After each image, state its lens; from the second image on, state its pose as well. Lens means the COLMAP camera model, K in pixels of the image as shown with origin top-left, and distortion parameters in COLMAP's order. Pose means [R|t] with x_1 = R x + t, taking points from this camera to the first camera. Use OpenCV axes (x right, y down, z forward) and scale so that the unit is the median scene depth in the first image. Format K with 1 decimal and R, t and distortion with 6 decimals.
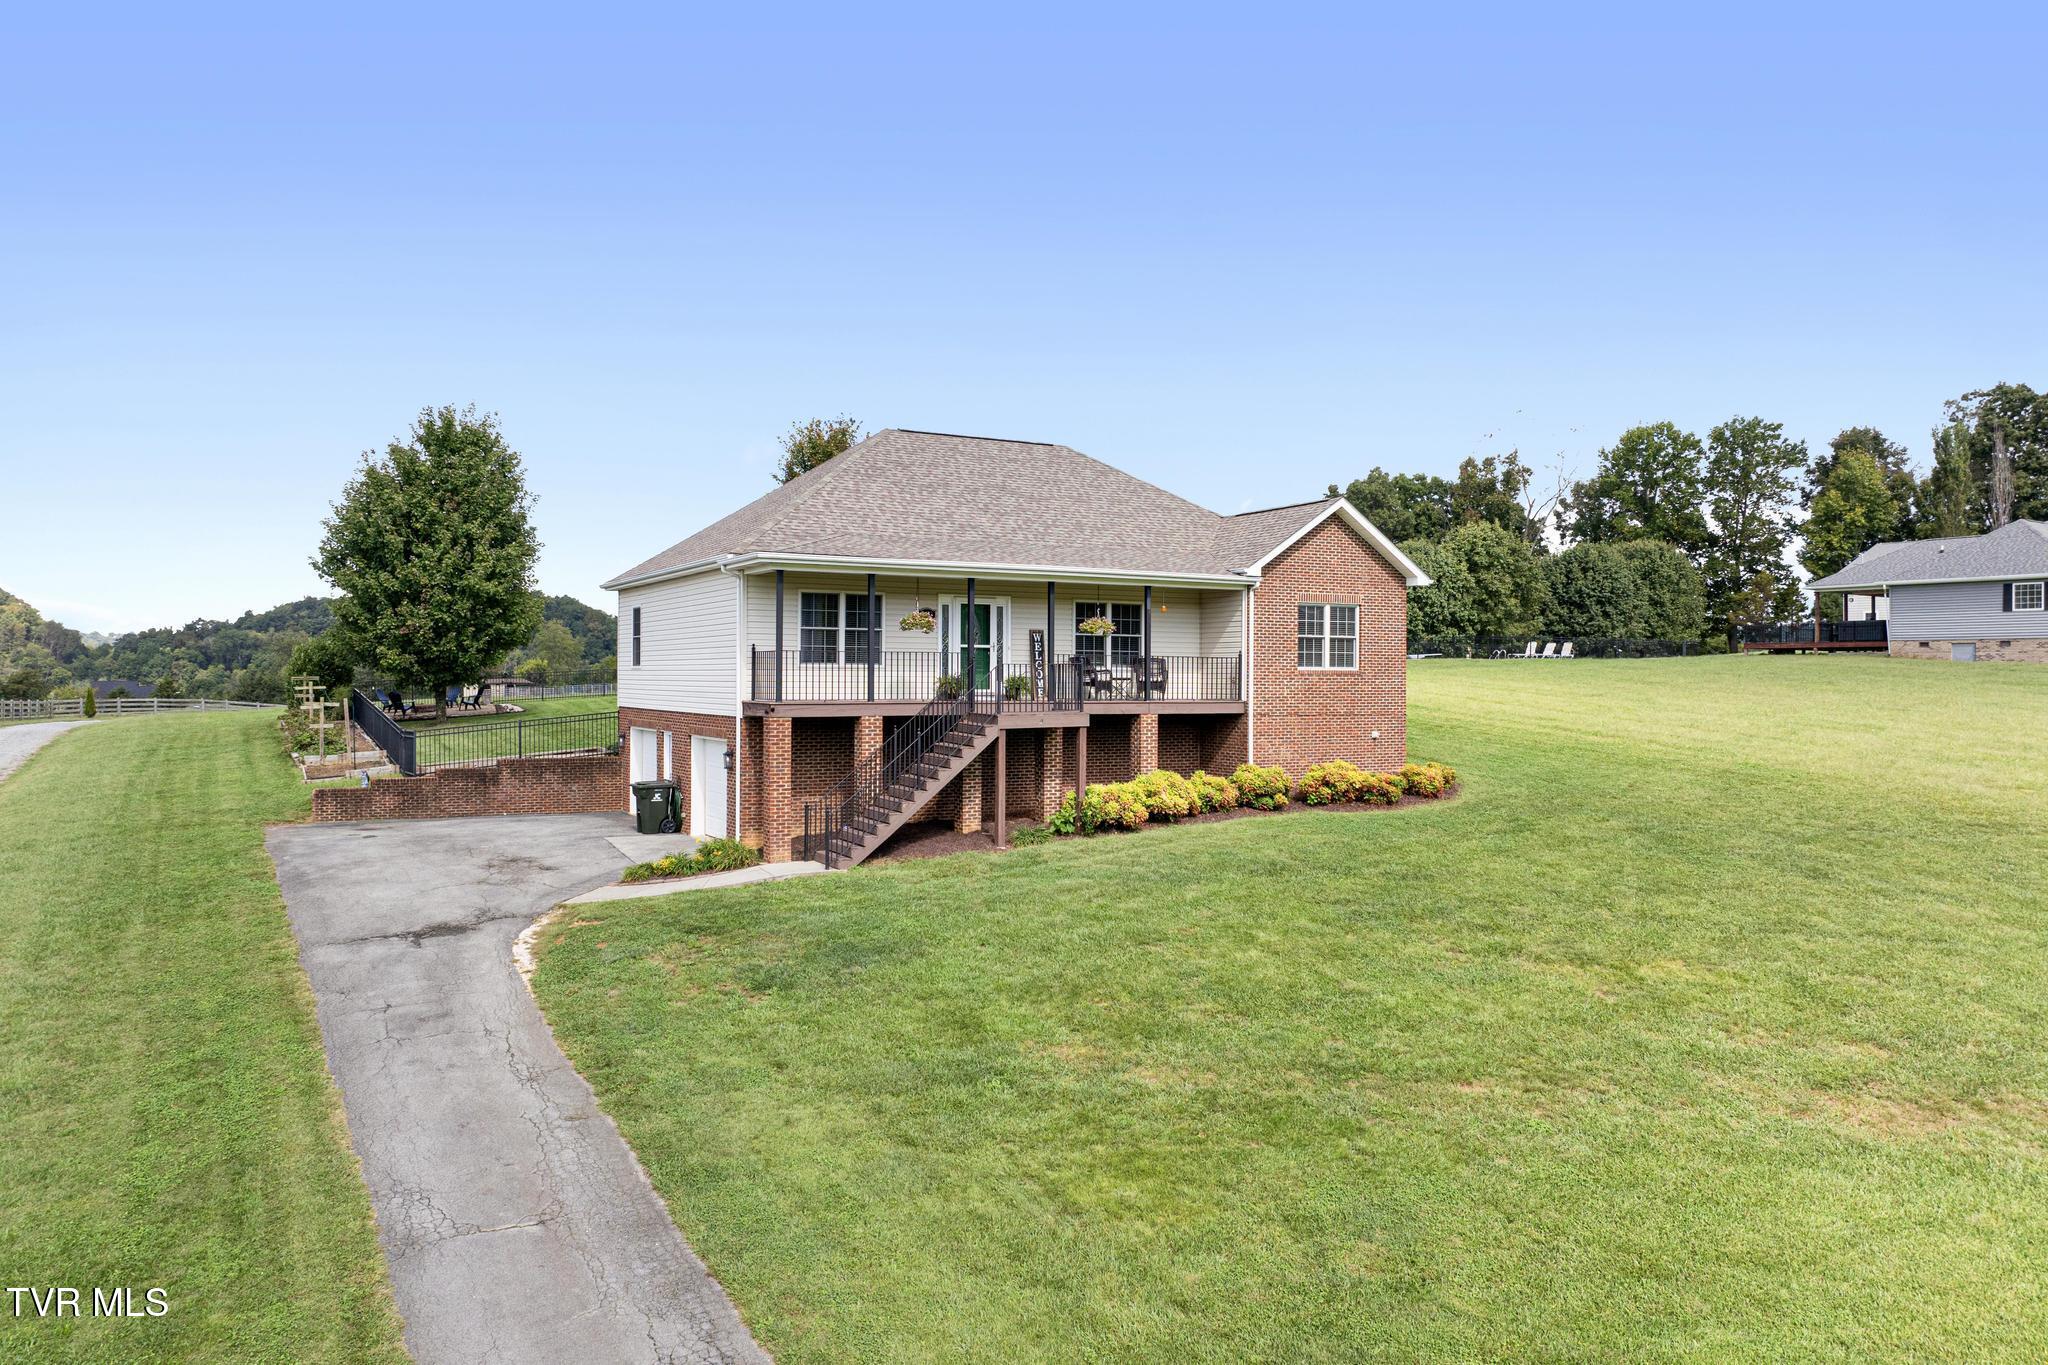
lens RADIAL K [[1454.4, 0, 1040.7], [0, 1454.4, 686.7], [0, 0, 1]] dist [-0.054098, 0.023322]
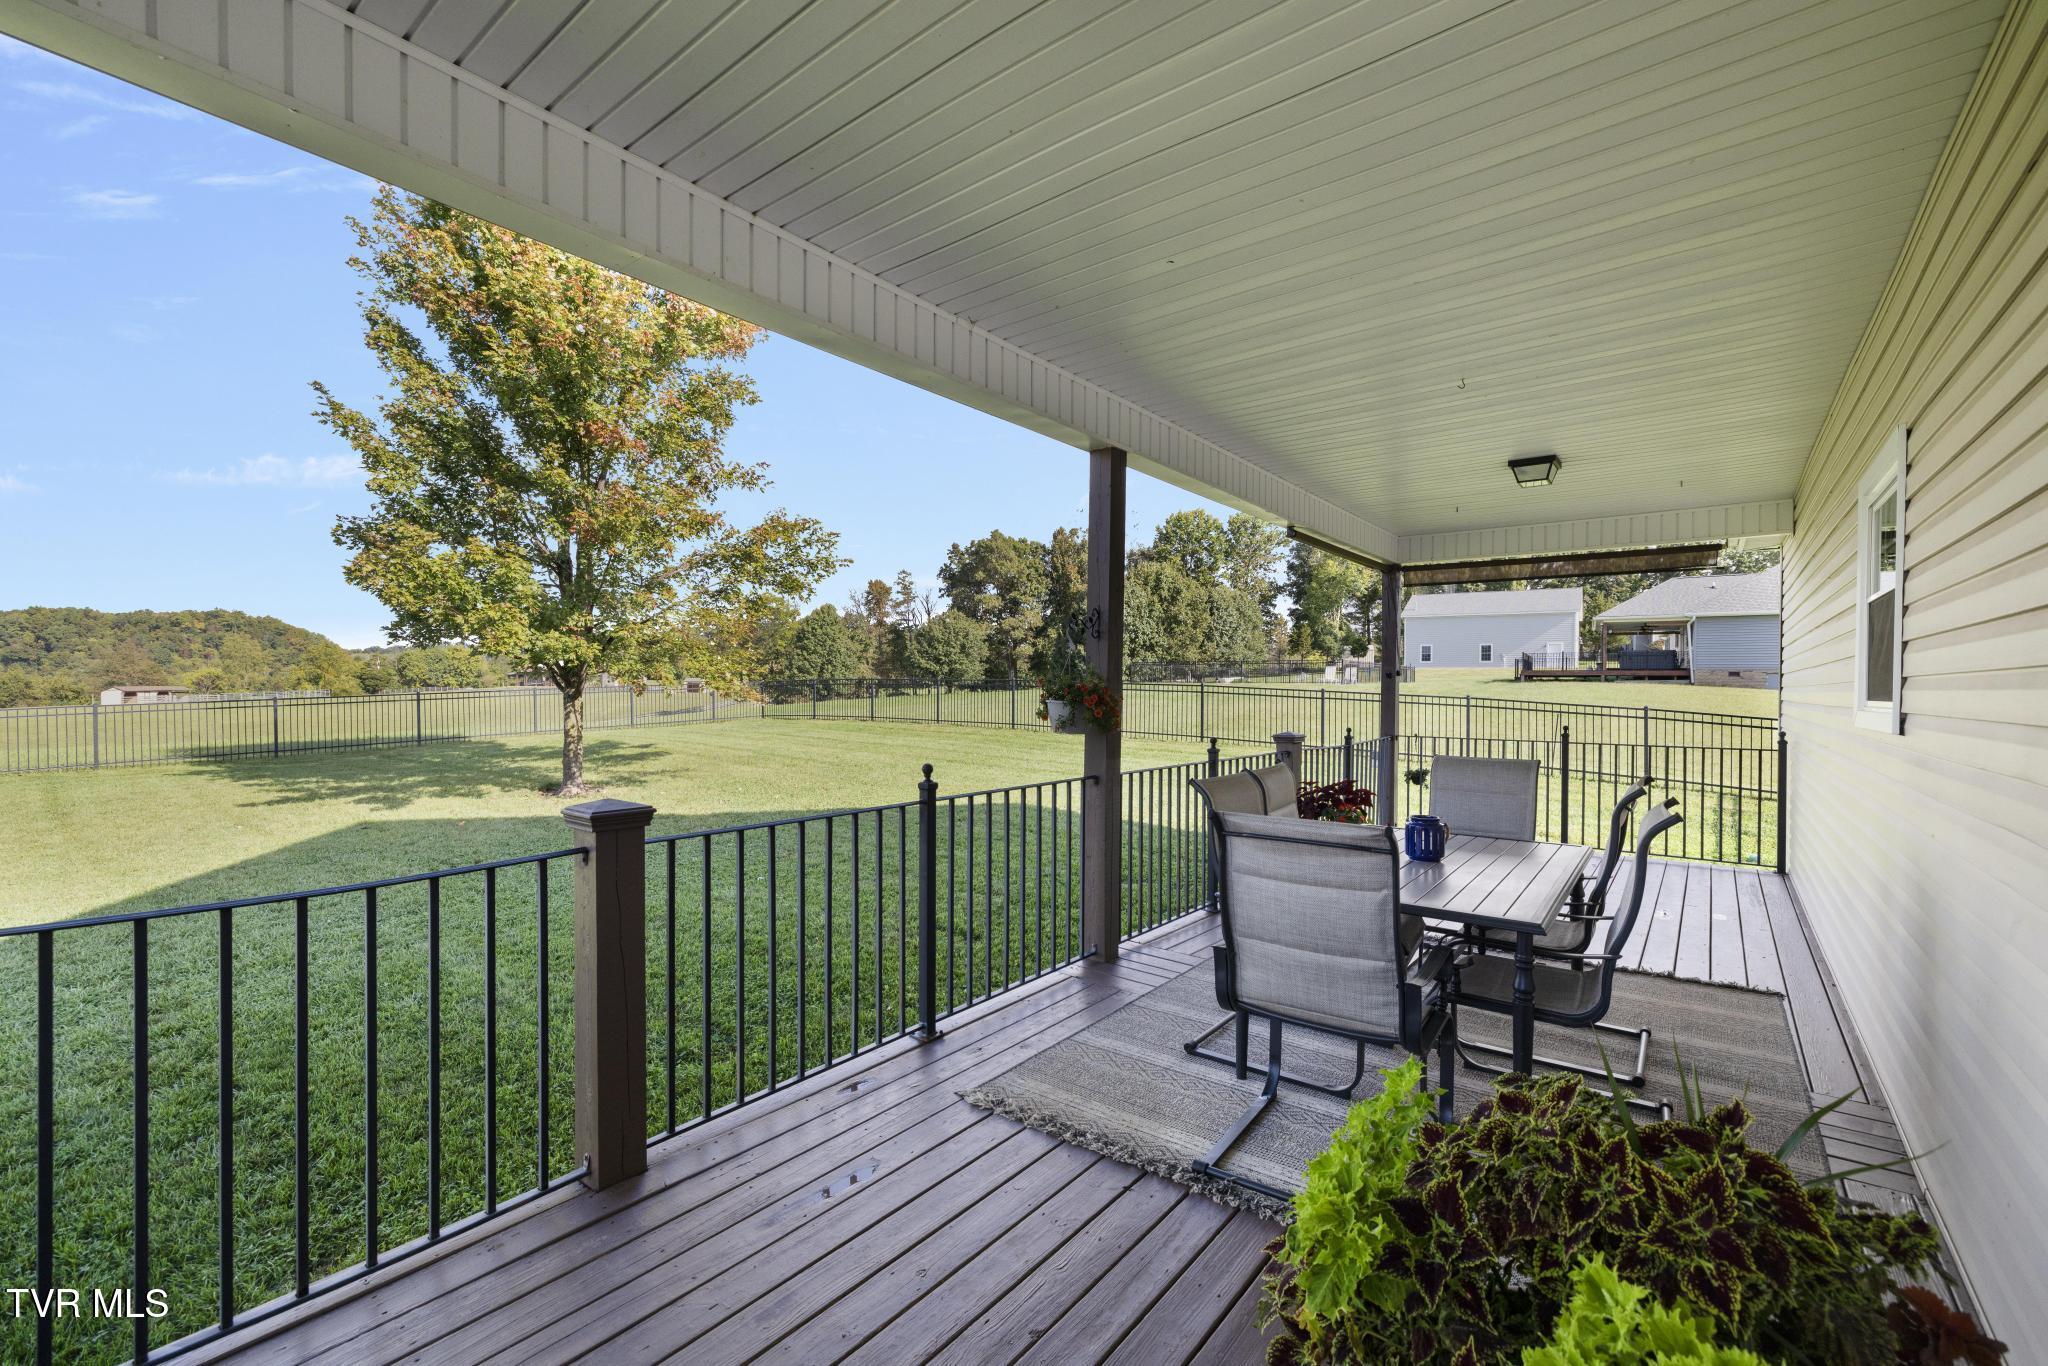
lens RADIAL K [[872.0, 0, 1026.7], [0, 872.0, 697.9], [0, 0, 1]] dist [0.000673, 0.000247]
pose [[0.924936, 0.000121, 0.380123, -0.190423], [-0.003693, 0.999956, 0.008667, -0.031934], [-0.380105, -0.009420, 0.924895, 1.217142]]
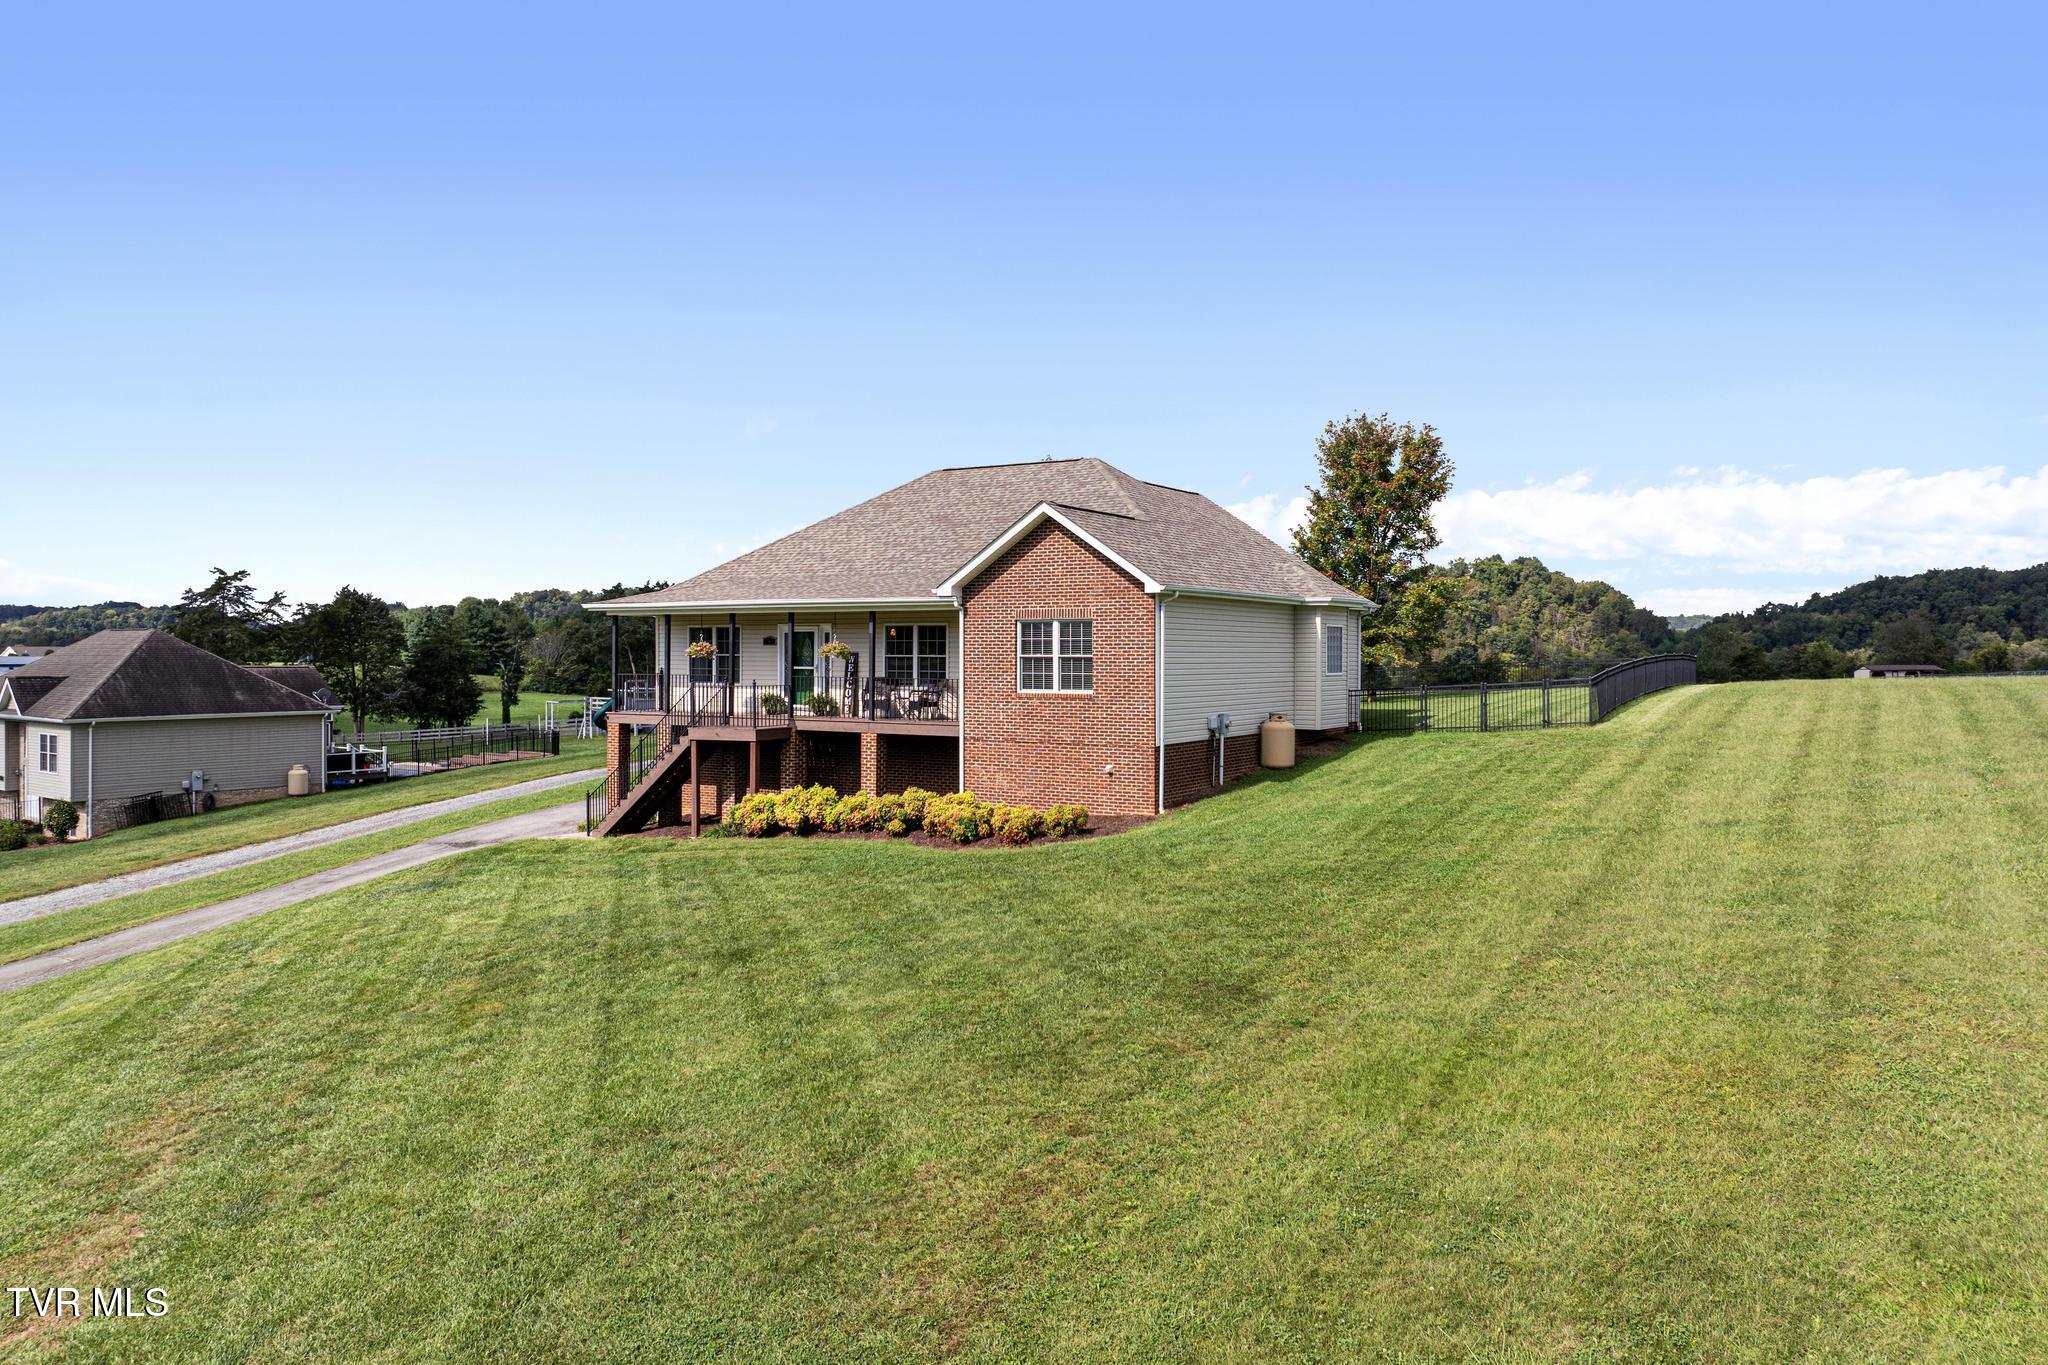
lens RADIAL K [[1454.4, 0, 1029.6], [0, 1454.4, 669.2], [0, 0, 1]] dist [-0.054098, 0.023322]
pose [[0.493485, 0.004340, -0.869744, 0.973103], [-0.002952, 0.999990, 0.003315, -0.029205], [0.869750, 0.000932, 0.493493, 0.543802]]
